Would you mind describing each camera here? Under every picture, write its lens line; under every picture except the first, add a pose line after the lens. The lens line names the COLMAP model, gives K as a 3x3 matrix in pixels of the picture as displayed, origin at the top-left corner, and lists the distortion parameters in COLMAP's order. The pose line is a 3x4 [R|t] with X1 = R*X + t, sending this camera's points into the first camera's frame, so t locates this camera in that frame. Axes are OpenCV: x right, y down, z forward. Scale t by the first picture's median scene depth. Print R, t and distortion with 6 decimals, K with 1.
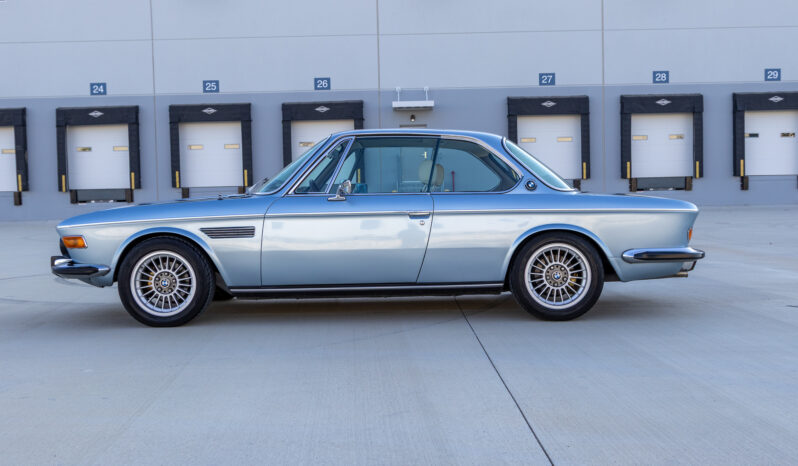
lens RADIAL K [[786.6, 0, 416.3], [0, 786.6, 267.2], [0, 0, 1]] dist [-0.011843, 0.000000]
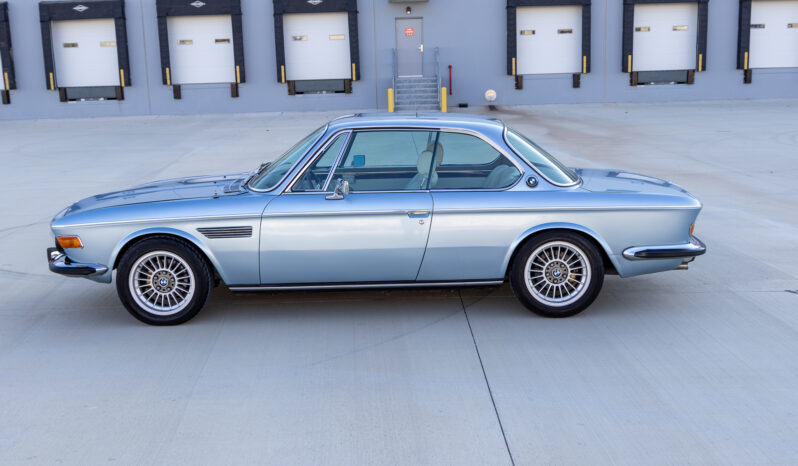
lens RADIAL K [[786.6, 0, 415.5], [0, 786.6, 267.3], [0, 0, 1]] dist [-0.011843, 0.000000]
pose [[0.999986, -0.004499, 0.002764, -0.002962], [0.004101, 0.991479, 0.130202, -0.125552], [-0.003326, -0.130189, 0.991484, 0.013209]]
